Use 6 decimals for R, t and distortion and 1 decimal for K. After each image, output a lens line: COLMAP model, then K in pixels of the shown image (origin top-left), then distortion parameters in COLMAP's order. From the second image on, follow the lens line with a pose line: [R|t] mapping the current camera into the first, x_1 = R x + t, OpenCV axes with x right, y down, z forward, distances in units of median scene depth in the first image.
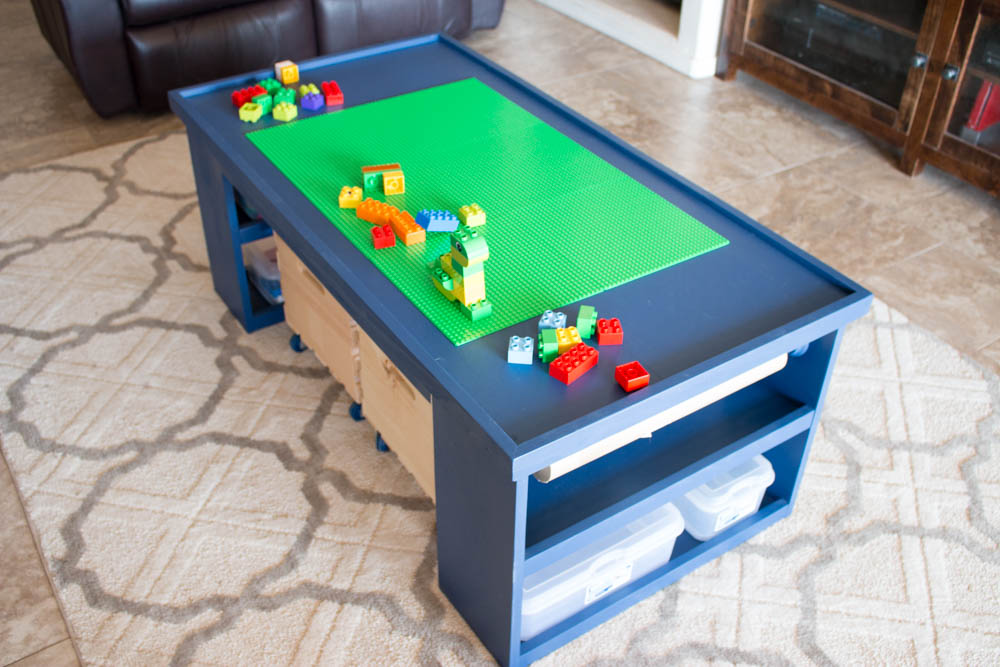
lens RADIAL K [[1032.9, 0, 497.1], [0, 1032.9, 330.3], [0, 0, 1]] dist [-0.054466, 0.000000]
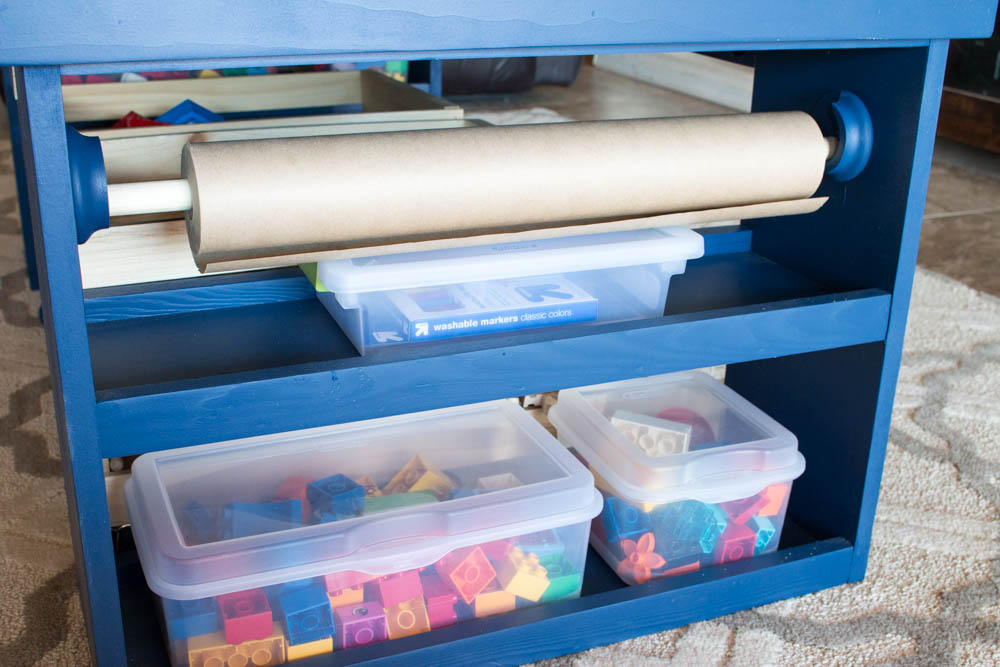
lens RADIAL K [[1166.8, 0, 499.9], [0, 1166.8, 337.9], [0, 0, 1]] dist [-0.038450, 0.000000]
pose [[0.982715, 0.070394, -0.171218, 0.187998], [-0.114850, 0.957207, -0.265640, 0.213862], [0.145192, 0.280713, 0.948746, 0.400726]]
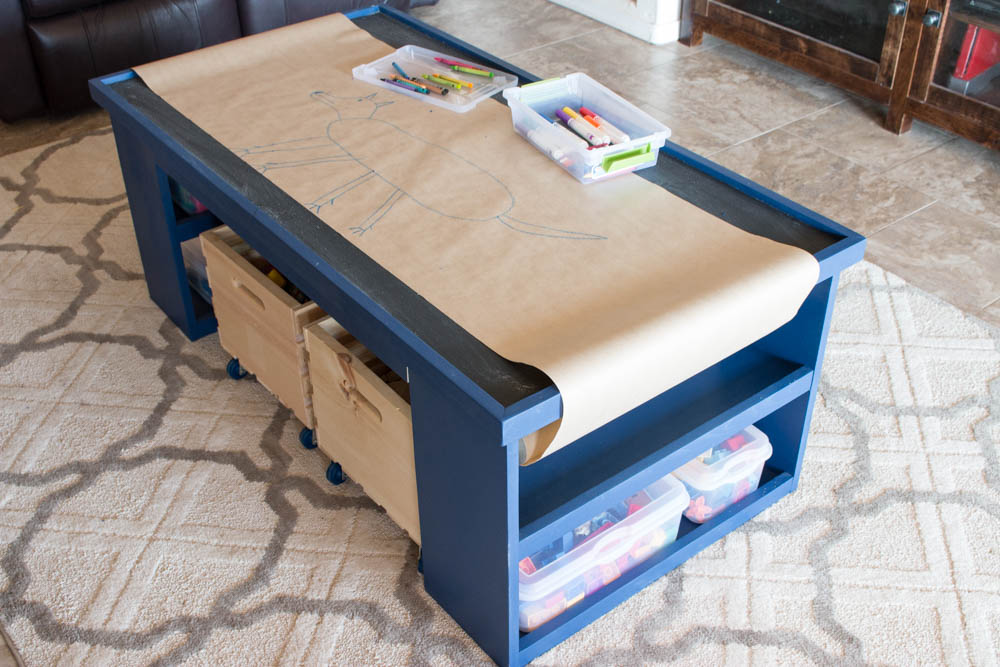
lens RADIAL K [[1166.8, 0, 498.7], [0, 1166.8, 333.4], [0, 0, 1]] dist [-0.038450, 0.000000]
pose [[0.996943, -0.065128, 0.043168, -0.017421], [0.066064, 0.997602, -0.020623, 0.039071], [-0.041722, 0.023412, 0.998855, -0.040798]]
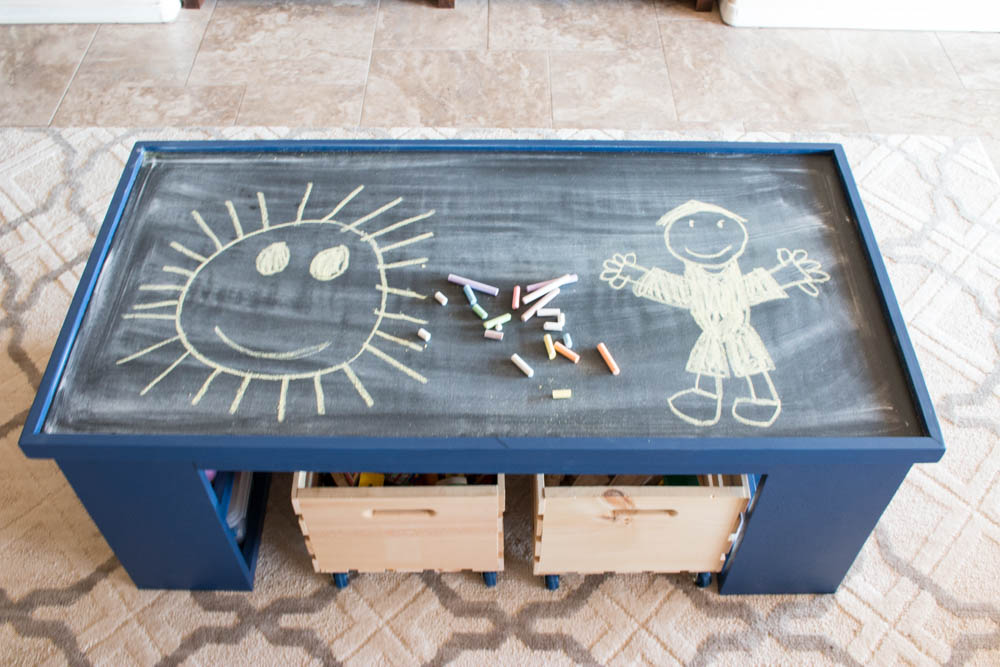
lens RADIAL K [[976.1, 0, 507.5], [0, 976.1, 333.9], [0, 0, 1]] dist [-0.065718, 0.000000]
pose [[0.550512, -0.650337, 0.523449, -0.438364], [0.503370, 0.758795, 0.413338, -0.399523], [-0.666000, 0.035942, 0.745086, 0.325796]]
